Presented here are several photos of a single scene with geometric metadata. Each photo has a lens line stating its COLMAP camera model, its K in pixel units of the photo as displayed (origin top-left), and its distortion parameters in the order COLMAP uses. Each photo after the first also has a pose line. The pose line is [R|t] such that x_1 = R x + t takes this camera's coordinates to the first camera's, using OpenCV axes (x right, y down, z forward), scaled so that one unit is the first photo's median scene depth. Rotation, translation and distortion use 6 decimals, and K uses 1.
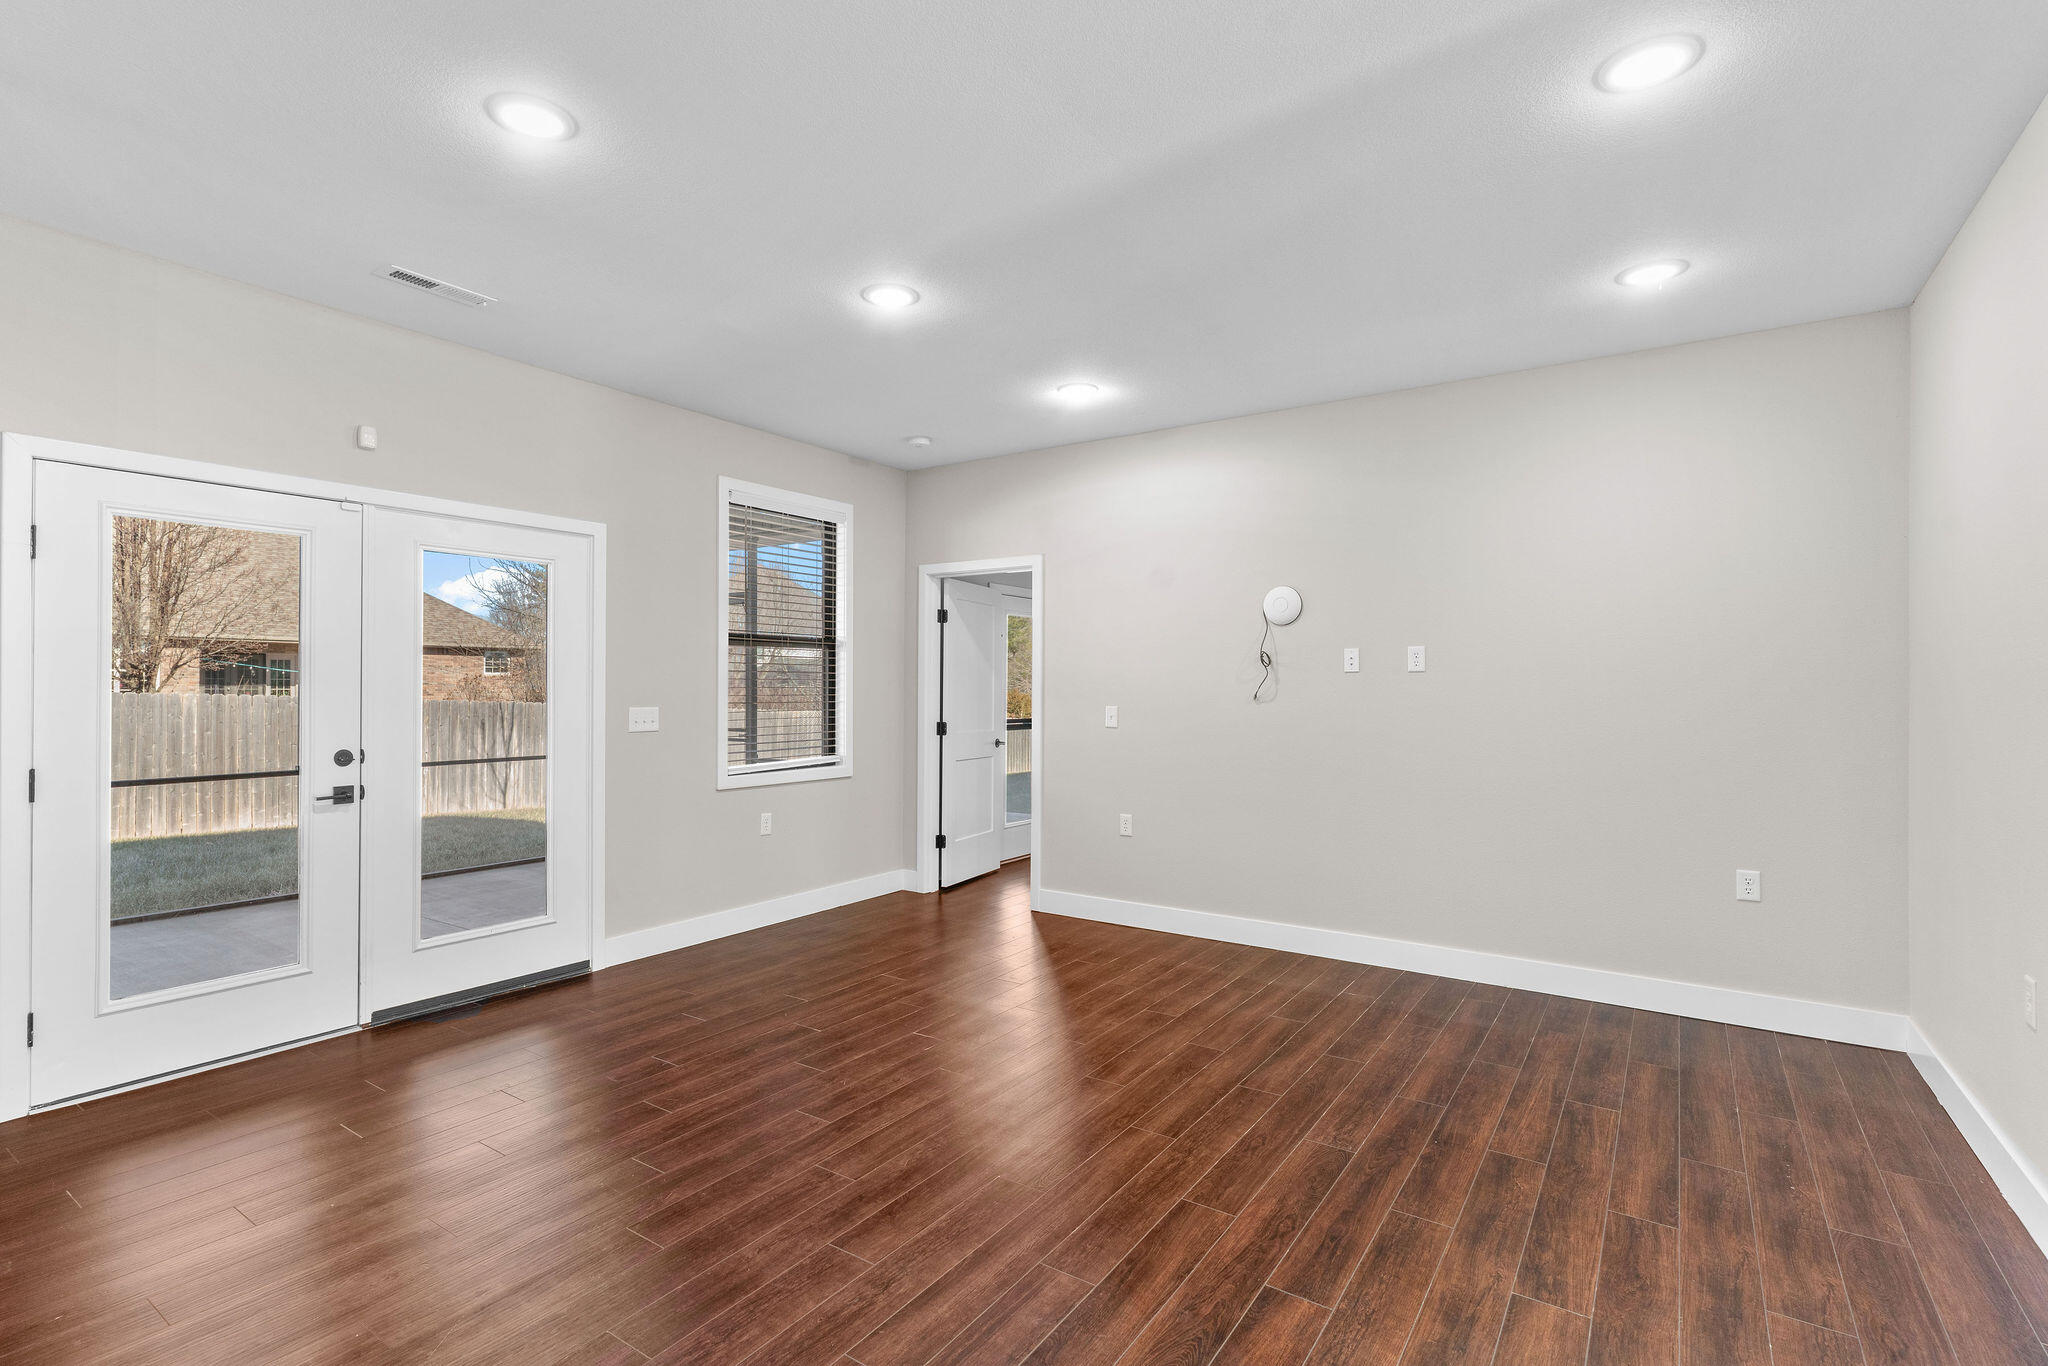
lens RADIAL K [[963.8, 0, 1013.5], [0, 963.8, 683.9], [0, 0, 1]] dist [0.005692, 0.001553]
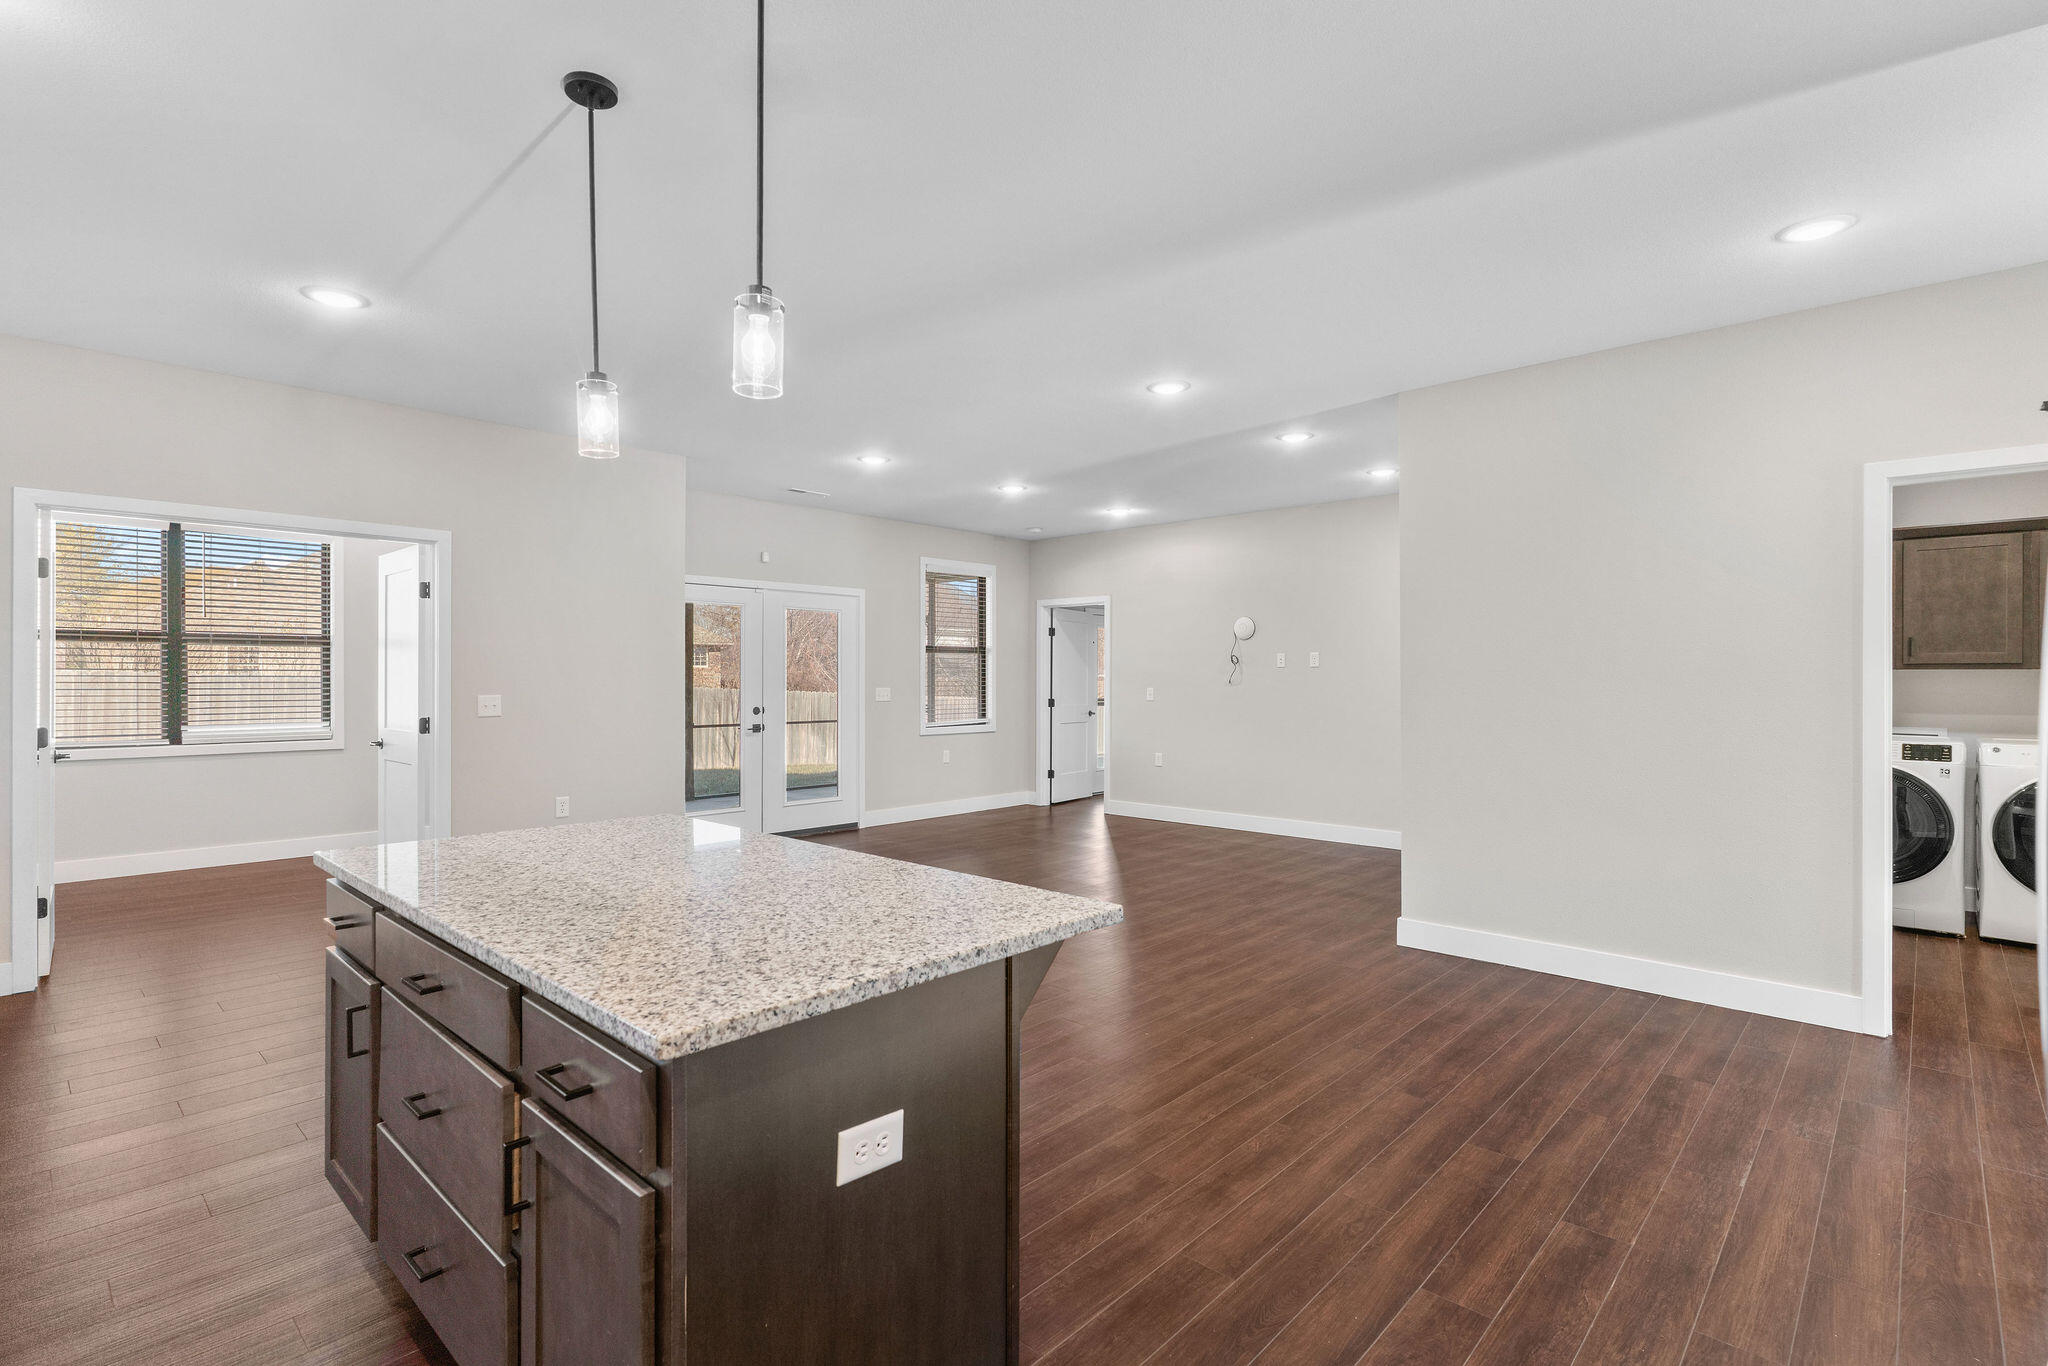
lens RADIAL K [[963.8, 0, 1016.4], [0, 963.8, 672.5], [0, 0, 1]] dist [0.005692, 0.001553]
pose [[0.989151, -0.002840, -0.146874, 0.150021], [0.002390, 0.999992, -0.003241, 0.001819], [0.146882, 0.002855, 0.989150, -0.855572]]
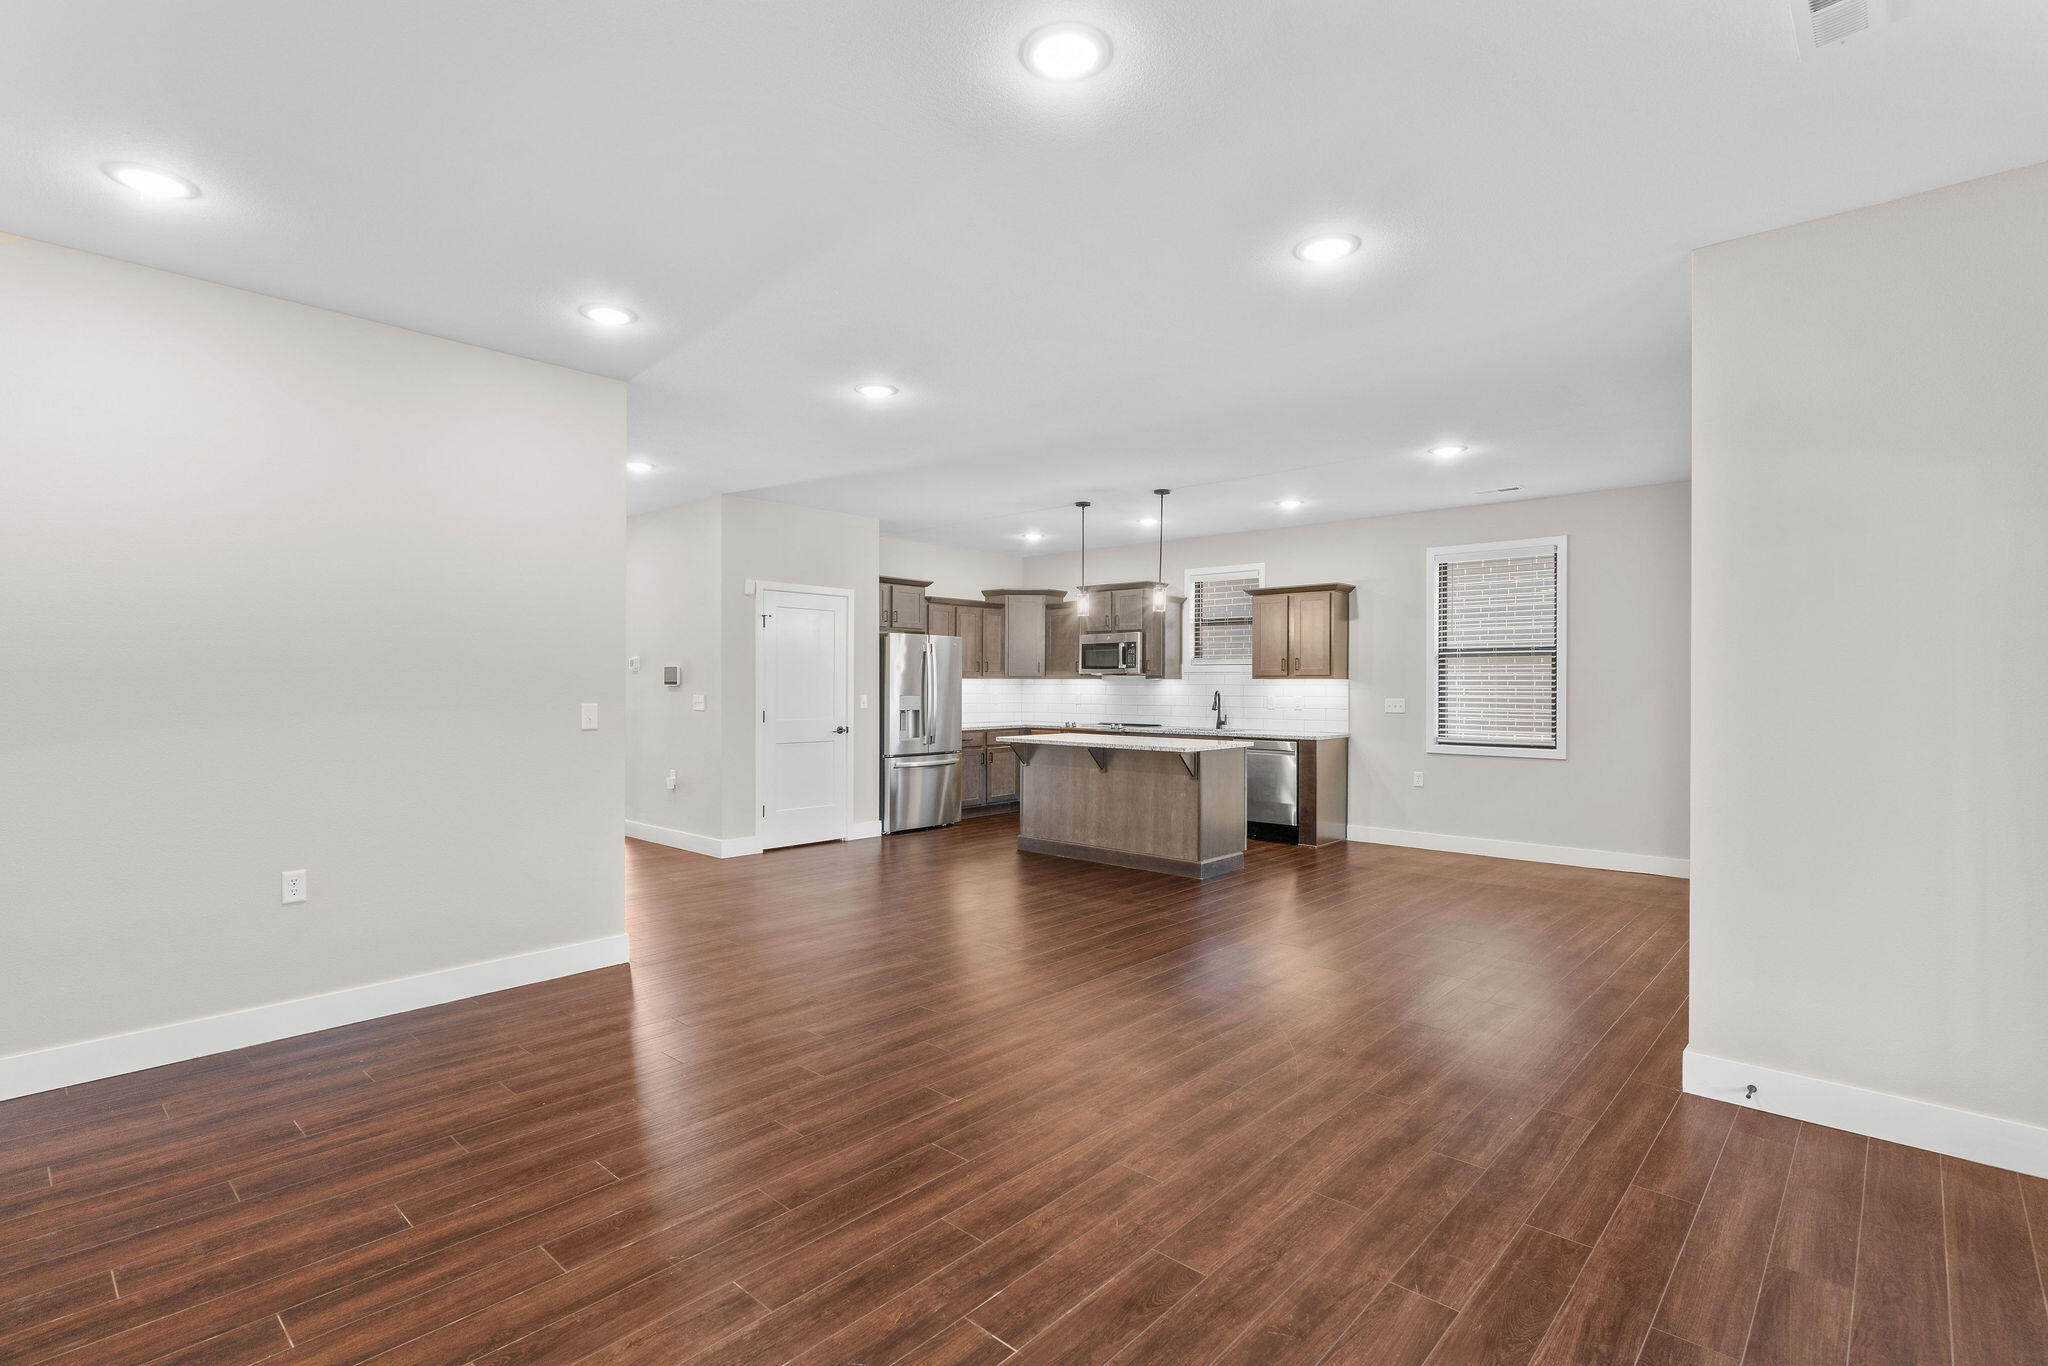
lens RADIAL K [[963.8, 0, 1020.6], [0, 963.8, 685.5], [0, 0, 1]] dist [0.005692, 0.001553]
pose [[-0.990872, -0.008180, 0.134554, -0.150432], [-0.008412, 0.999964, -0.001157, 0.004608], [-0.134540, -0.002279, -0.990906, 1.322248]]
